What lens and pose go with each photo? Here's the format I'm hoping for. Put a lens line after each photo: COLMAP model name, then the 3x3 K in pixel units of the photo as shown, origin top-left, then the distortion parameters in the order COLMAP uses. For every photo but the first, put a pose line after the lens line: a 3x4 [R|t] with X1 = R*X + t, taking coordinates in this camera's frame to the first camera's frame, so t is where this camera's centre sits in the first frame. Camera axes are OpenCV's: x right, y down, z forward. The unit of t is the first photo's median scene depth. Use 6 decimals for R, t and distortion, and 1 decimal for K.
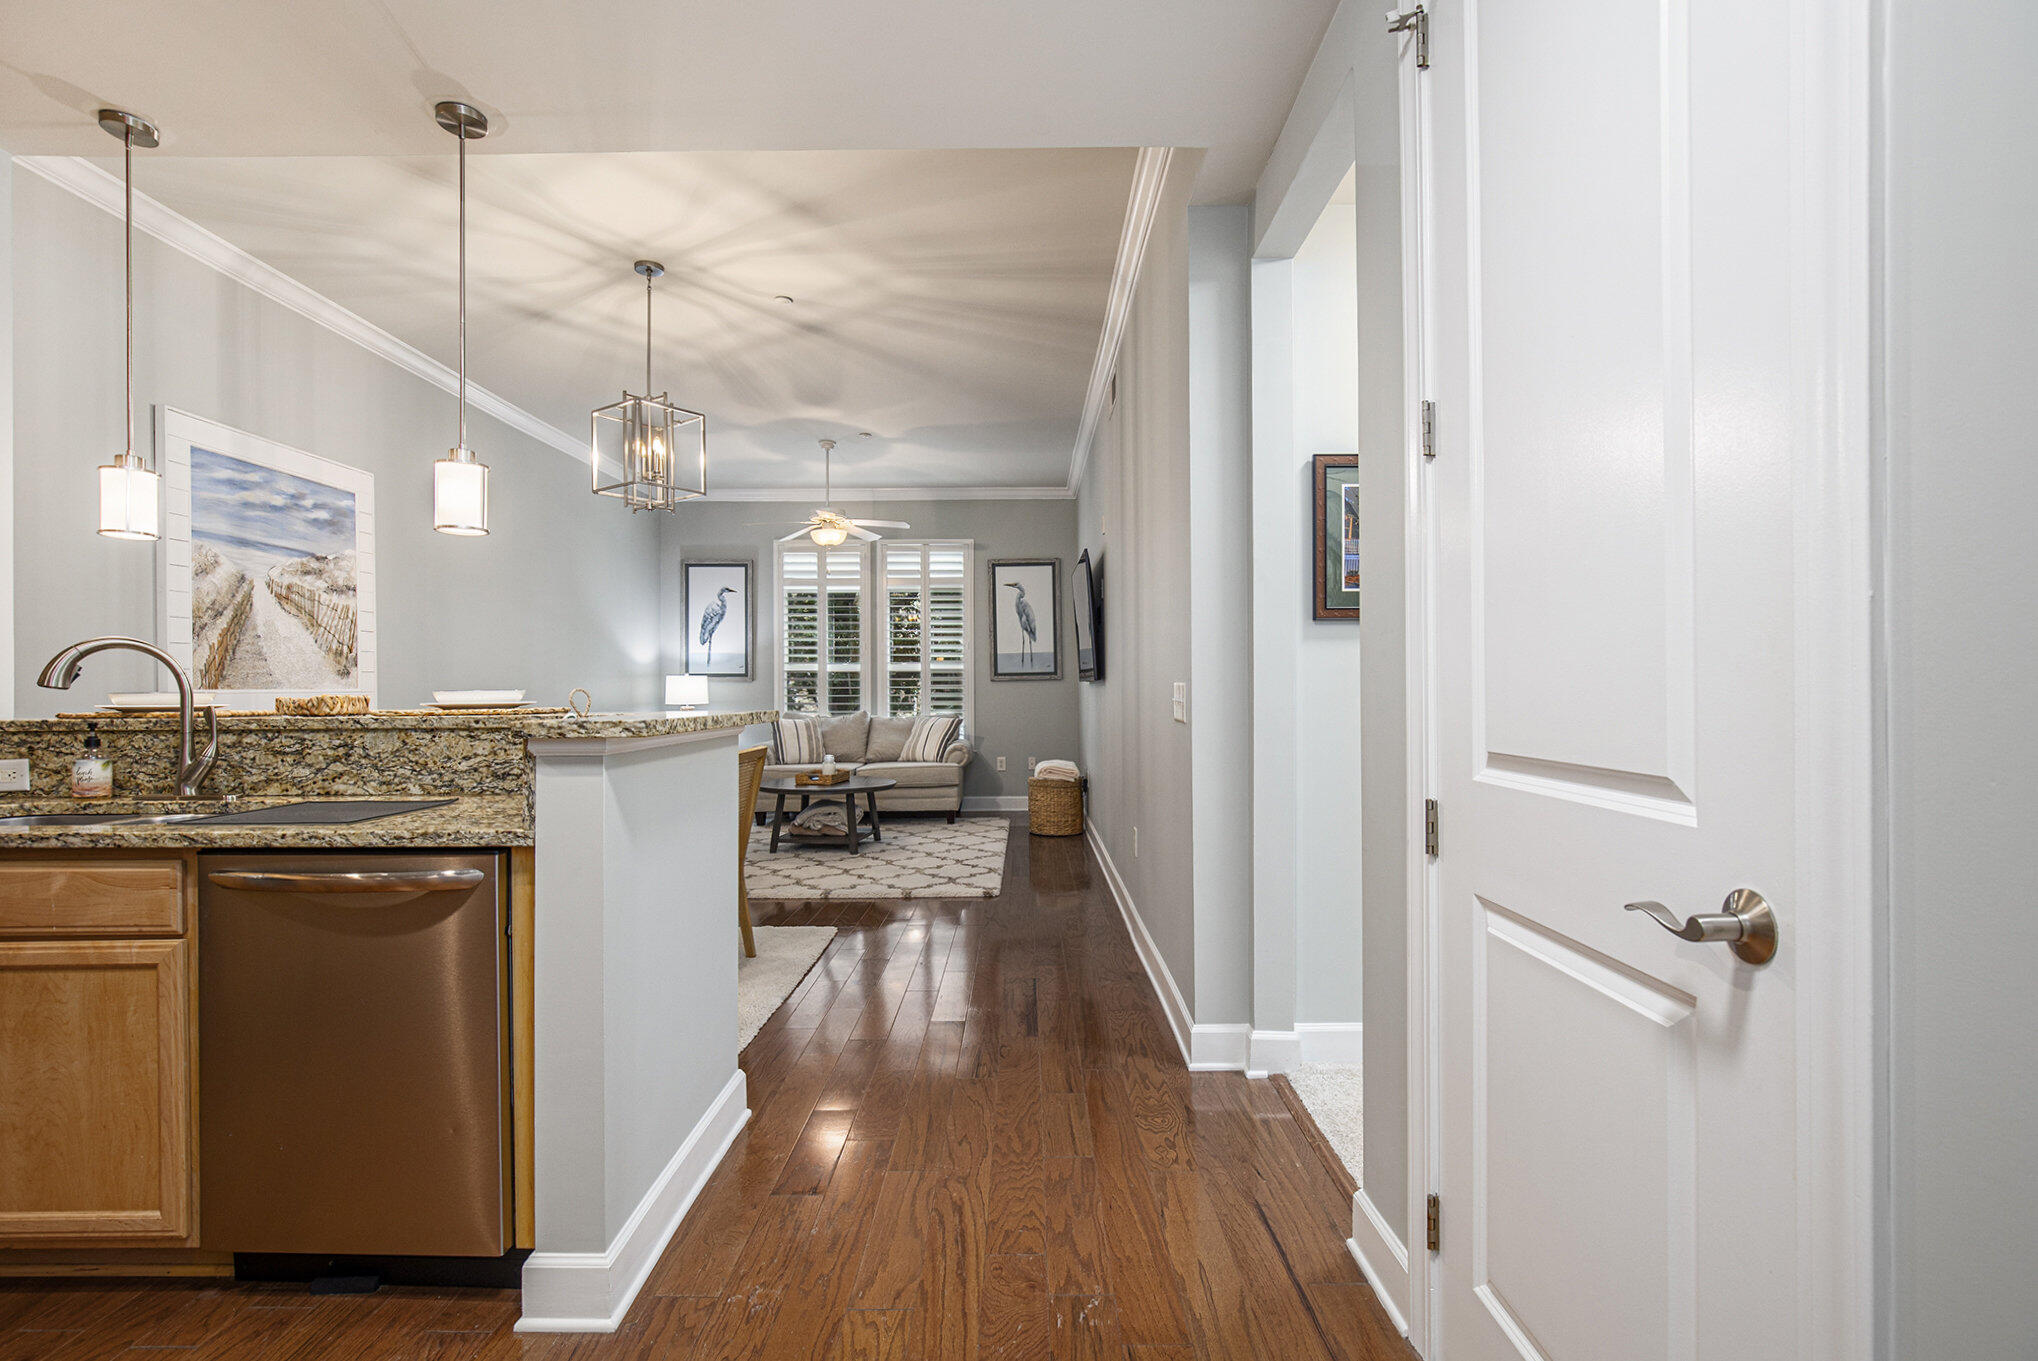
lens RADIAL K [[949.9, 0, 1027.2], [0, 949.9, 683.1], [0, 0, 1]] dist [-0.044442, 0.007776]
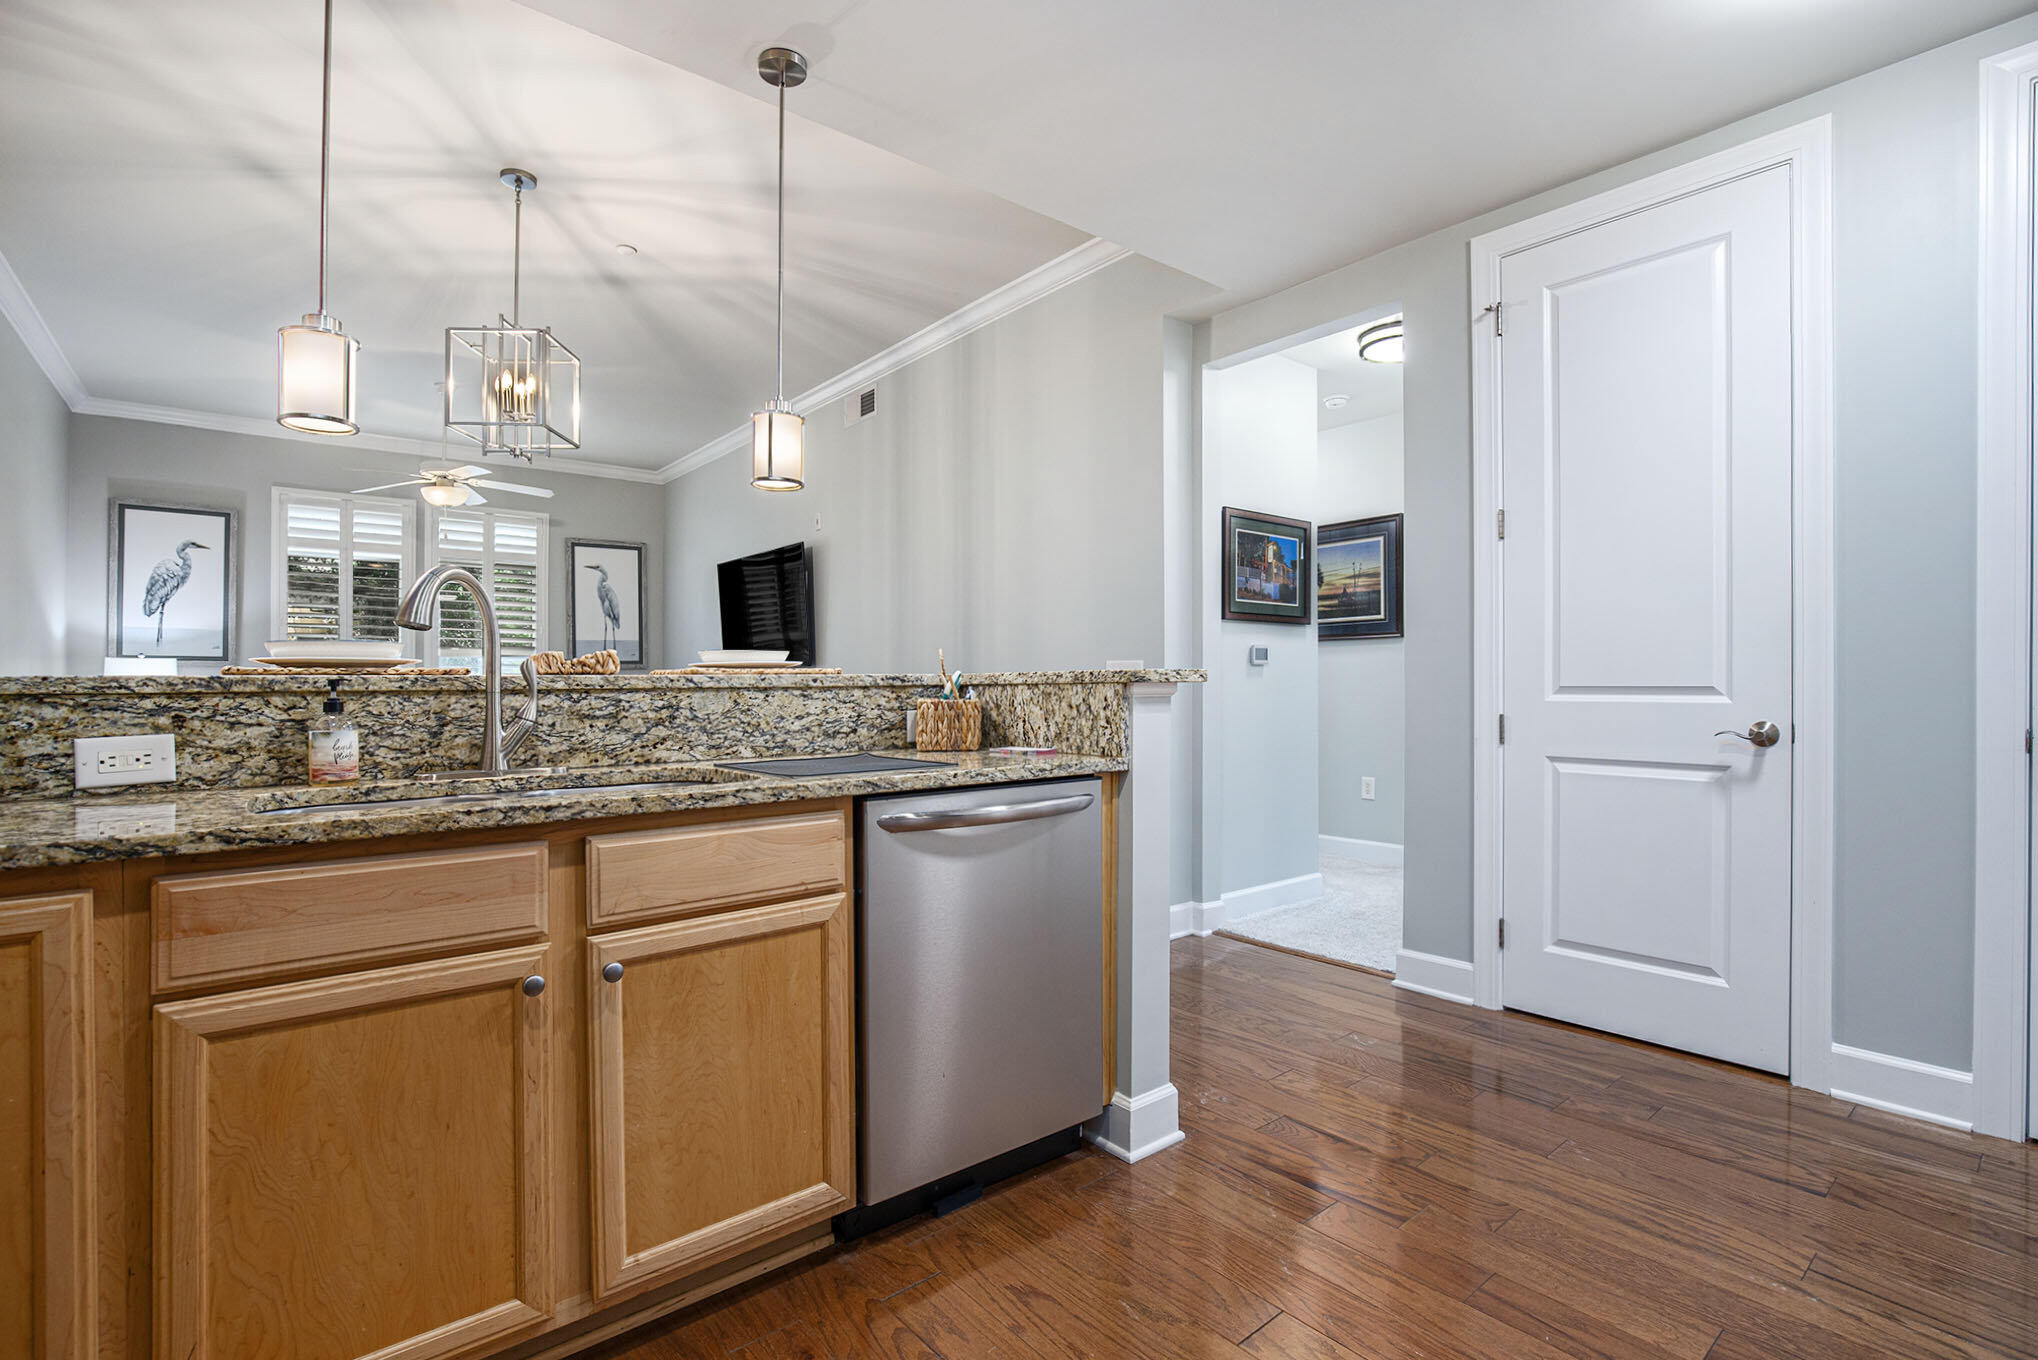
lens RADIAL K [[946.7, 0, 1019.0], [0, 946.7, 680.0], [0, 0, 1]] dist [-0.042806, 0.008028]
pose [[0.780275, 0.005985, 0.625408, -0.546225], [-0.002510, 0.999976, -0.006439, 0.024348], [-0.625432, 0.003455, 0.780271, 0.042522]]
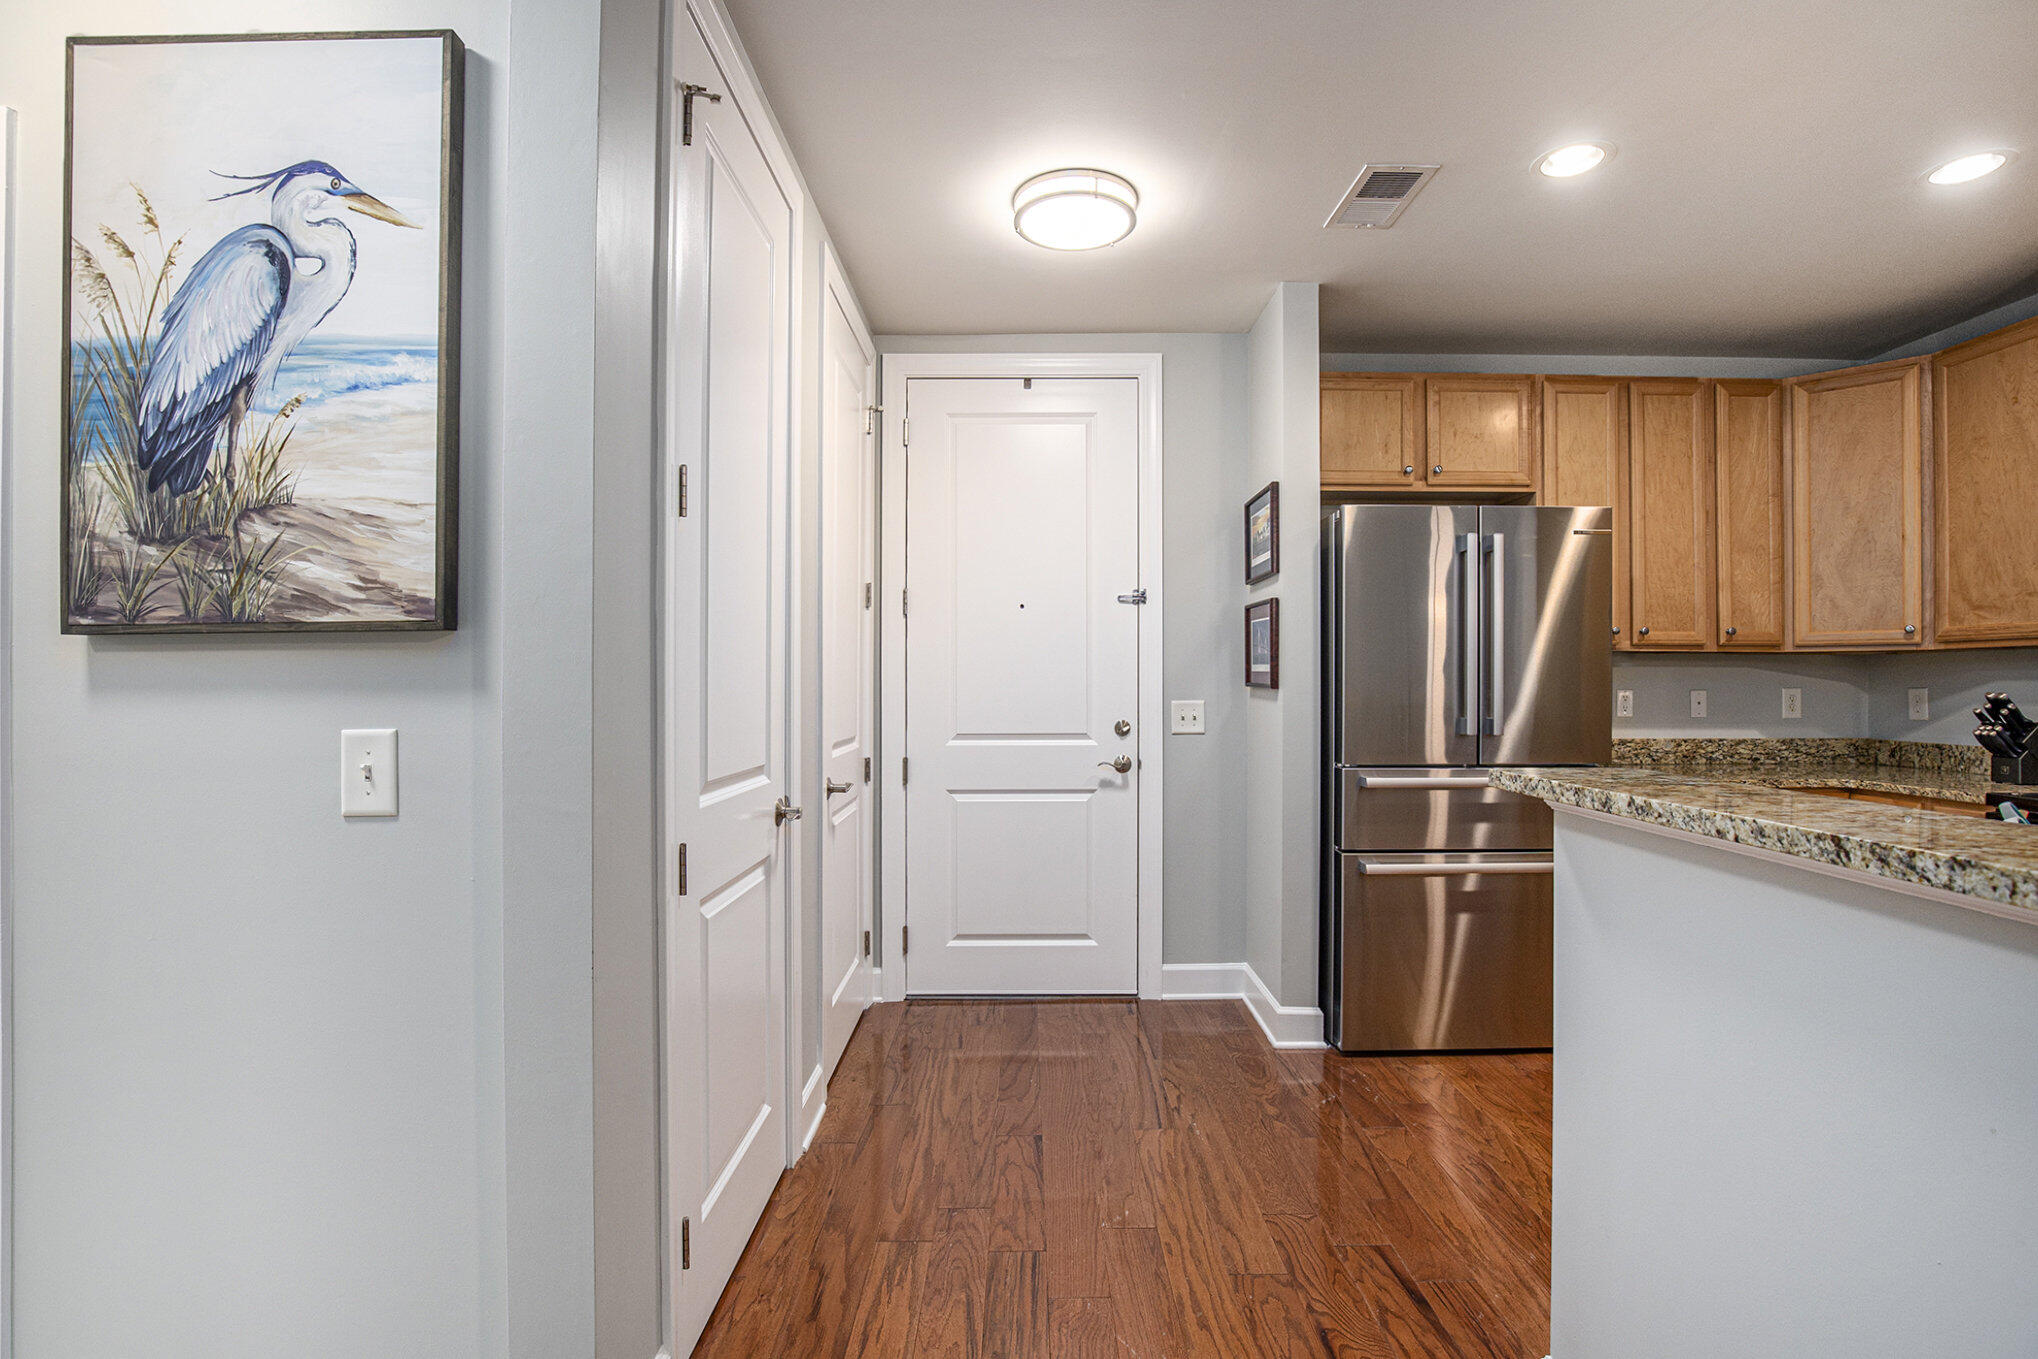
lens RADIAL K [[949.9, 0, 1027.2], [0, 949.9, 682.1], [0, 0, 1]] dist [-0.044442, 0.007776]
pose [[-0.999966, 0.007331, 0.003724, 0.015597], [0.007314, 0.999963, -0.004601, -0.016256], [-0.003757, -0.004574, -0.999982, 0.722182]]
